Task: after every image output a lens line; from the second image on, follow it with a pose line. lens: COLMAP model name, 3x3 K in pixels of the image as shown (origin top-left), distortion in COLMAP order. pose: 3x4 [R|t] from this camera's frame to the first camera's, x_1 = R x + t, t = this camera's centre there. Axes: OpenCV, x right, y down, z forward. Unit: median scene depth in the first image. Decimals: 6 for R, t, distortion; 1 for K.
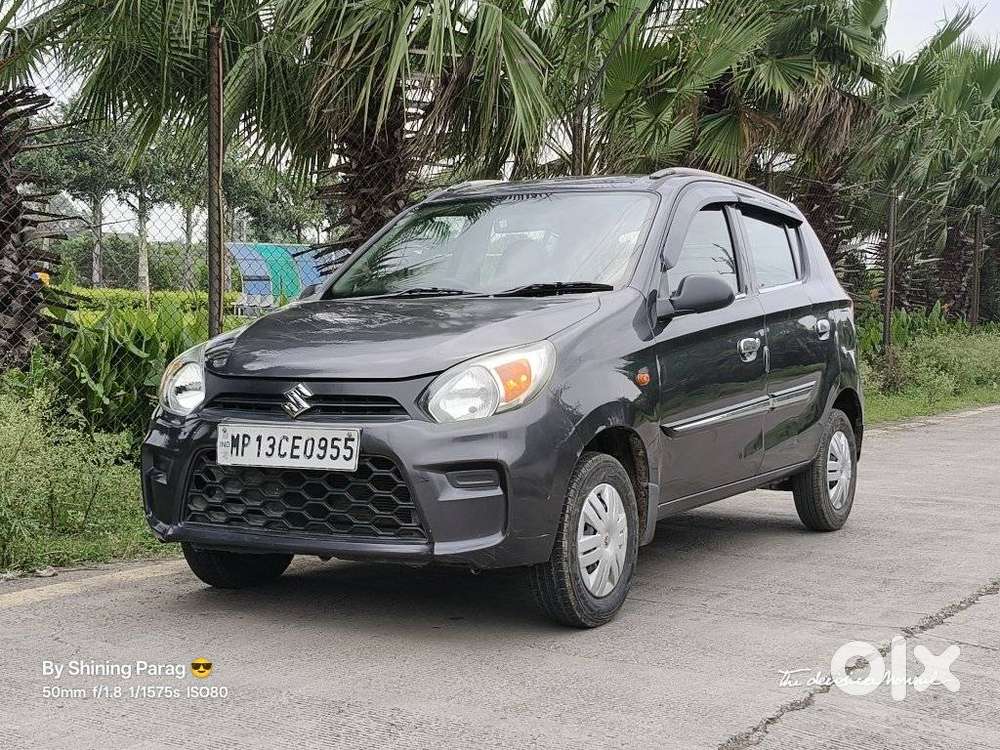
lens RADIAL K [[1504.0, 0, 493.5], [0, 1504.0, 381.2], [0, 0, 1]] dist [0.370915, -1.414056]
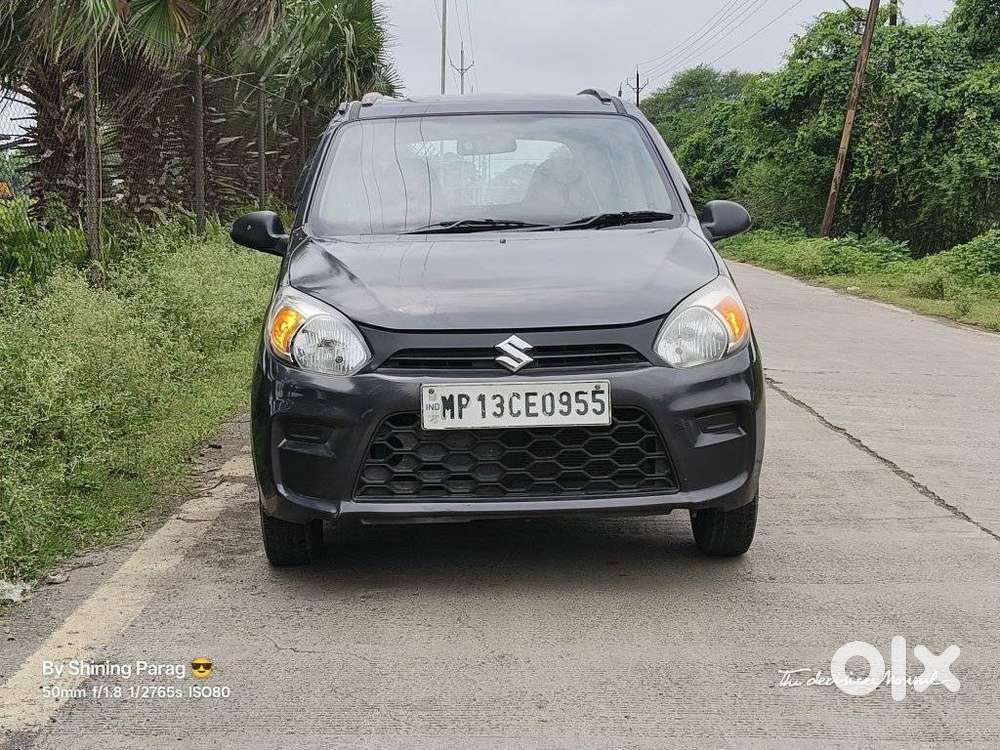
lens RADIAL K [[1504.4, 0, 500.0], [0, 1504.4, 375.0], [0, 0, 1]] dist [0.384244, -1.505491]
pose [[0.854976, -0.074086, 0.513350, -0.563531], [0.036774, 0.995914, 0.082482, -0.046389], [-0.517363, -0.051642, 0.854206, 0.205389]]
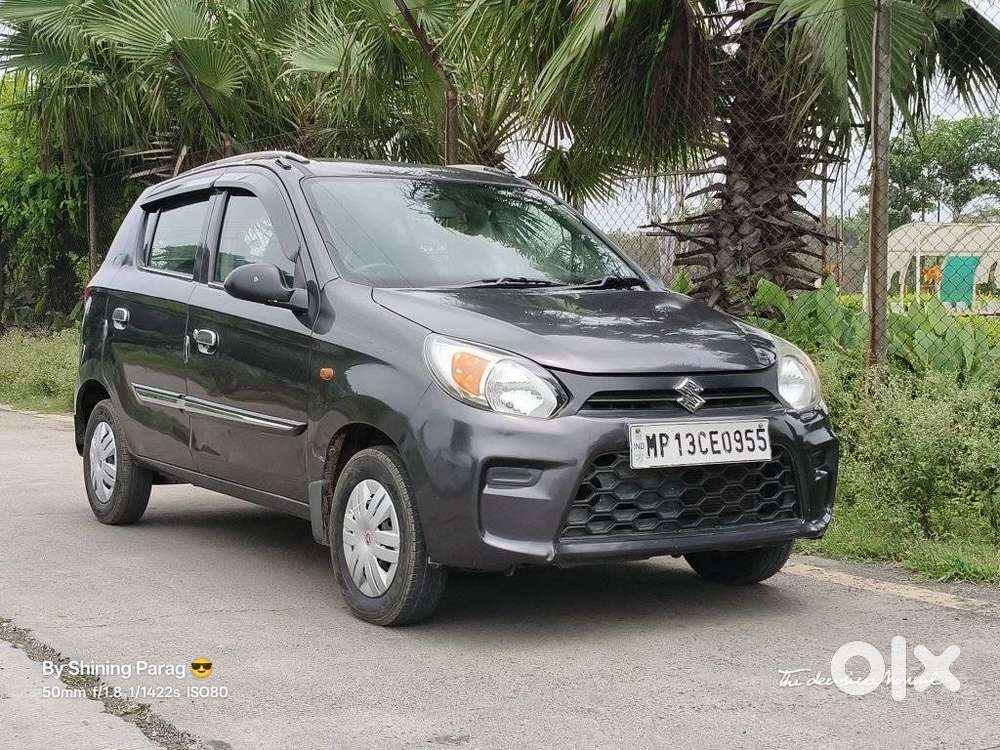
lens RADIAL K [[1504.4, 0, 500.0], [0, 1504.4, 375.0], [0, 0, 1]] dist [0.384244, -1.505491]
pose [[0.472032, -0.029355, 0.881092, -0.969778], [0.023800, 0.999506, 0.020549, -0.021591], [-0.881260, 0.011270, 0.472498, 0.599377]]
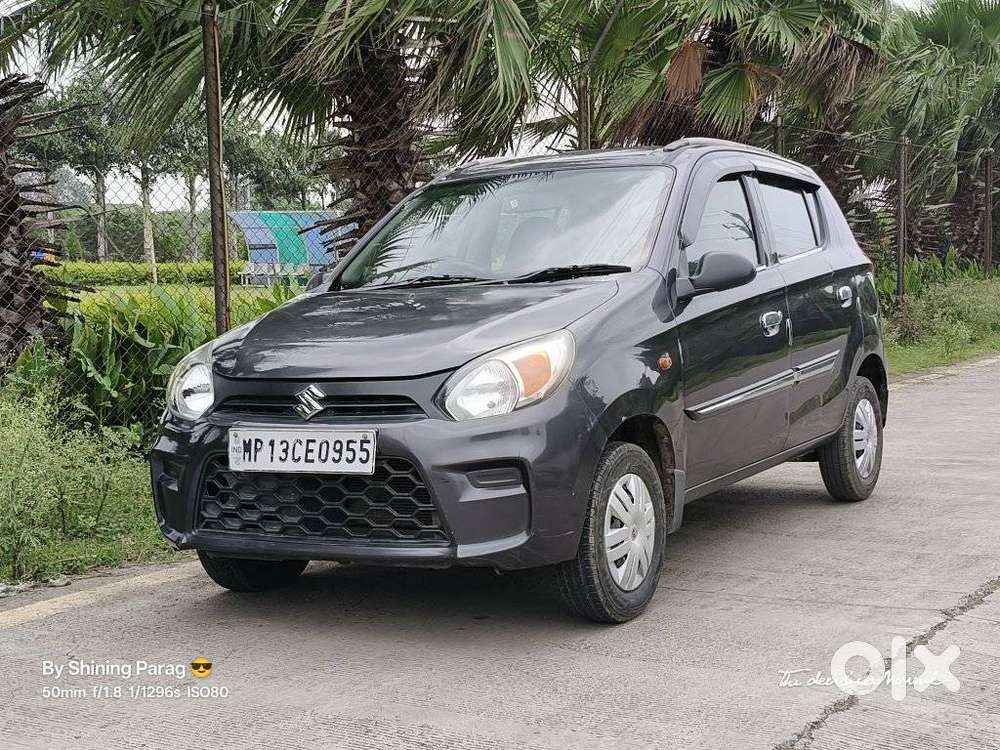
lens RADIAL K [[1504.4, 0, 500.0], [0, 1504.4, 375.0], [0, 0, 1]] dist [0.384244, -1.505491]
pose [[0.999299, -0.037316, -0.003152, -0.004035], [0.037381, 0.999015, 0.023916, -0.021356], [0.002257, -0.024017, 0.999709, 0.031463]]
